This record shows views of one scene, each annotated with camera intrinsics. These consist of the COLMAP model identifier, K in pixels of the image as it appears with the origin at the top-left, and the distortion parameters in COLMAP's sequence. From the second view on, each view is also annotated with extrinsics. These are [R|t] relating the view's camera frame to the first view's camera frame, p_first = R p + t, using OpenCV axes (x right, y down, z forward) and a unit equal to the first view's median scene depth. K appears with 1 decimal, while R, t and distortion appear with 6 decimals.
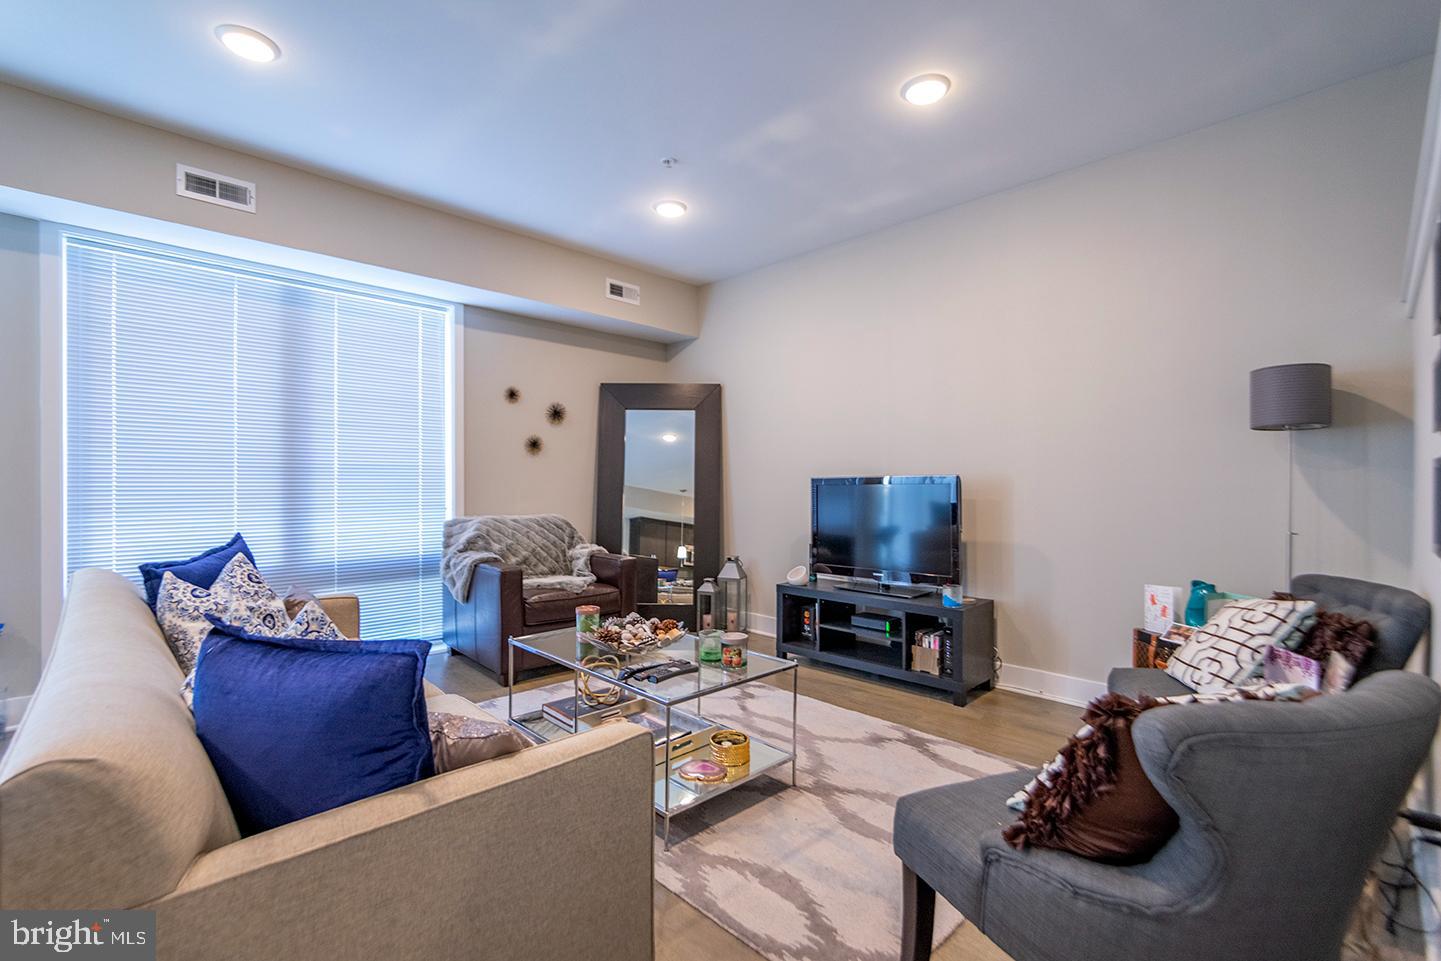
lens RADIAL K [[625.8, 0, 720.5], [0, 625.8, 480.5], [0, 0, 1]] dist [-0.000756, 0.000012]
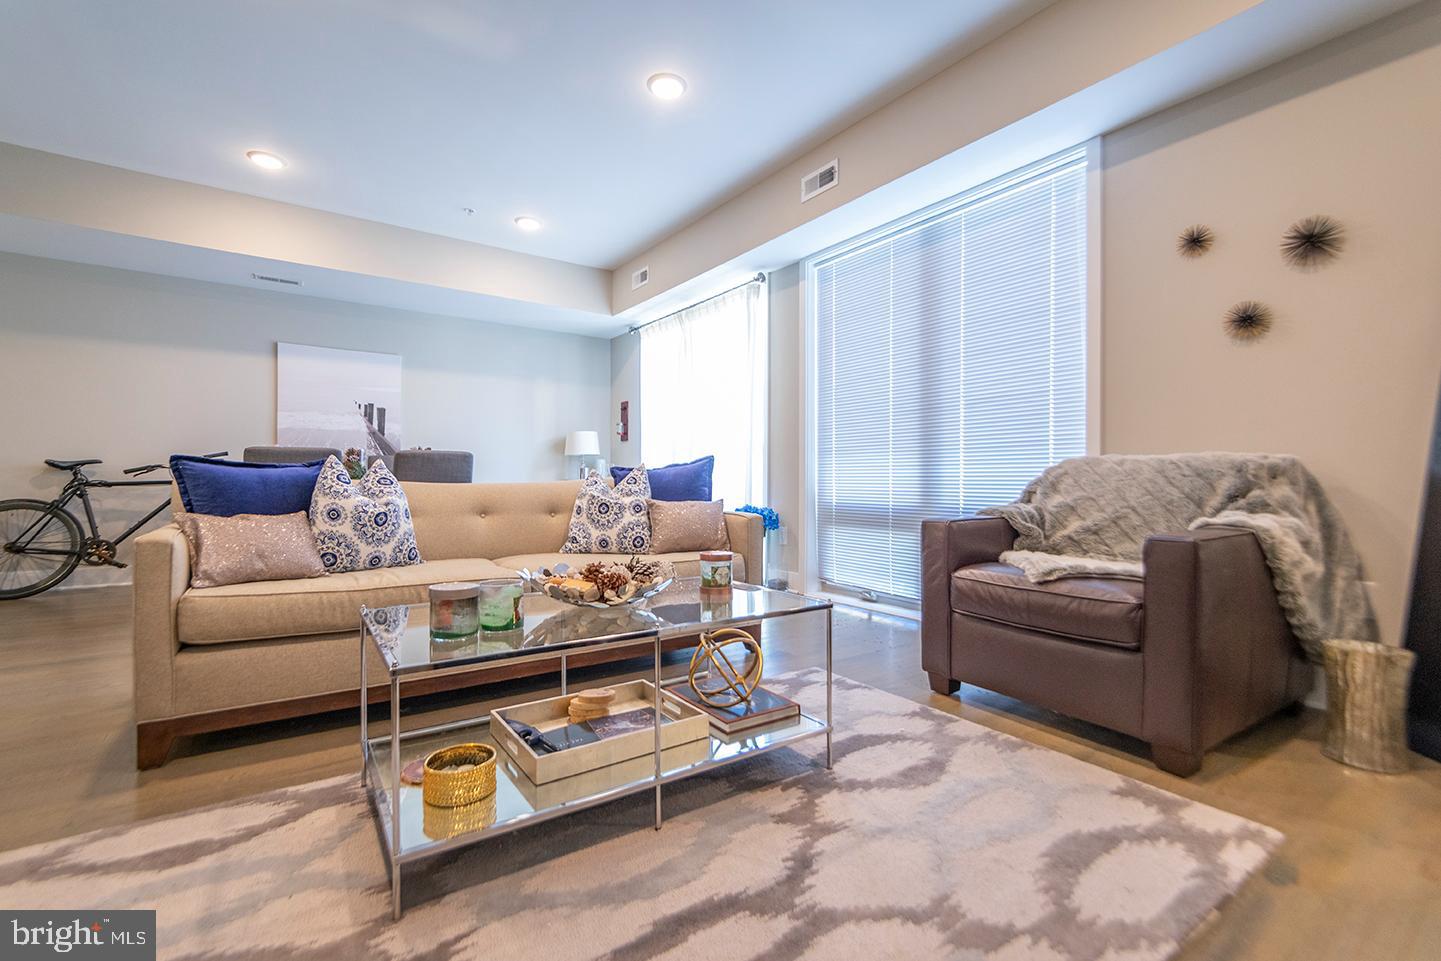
lens RADIAL K [[625.8, 0, 720.5], [0, 625.8, 480.5], [0, 0, 1]] dist [-0.000756, 0.000012]
pose [[-0.152497, -0.001694, -0.988302, 0.338678], [-0.000810, 0.999998, -0.001589, 0.092539], [0.988304, 0.000558, -0.152498, 0.807930]]
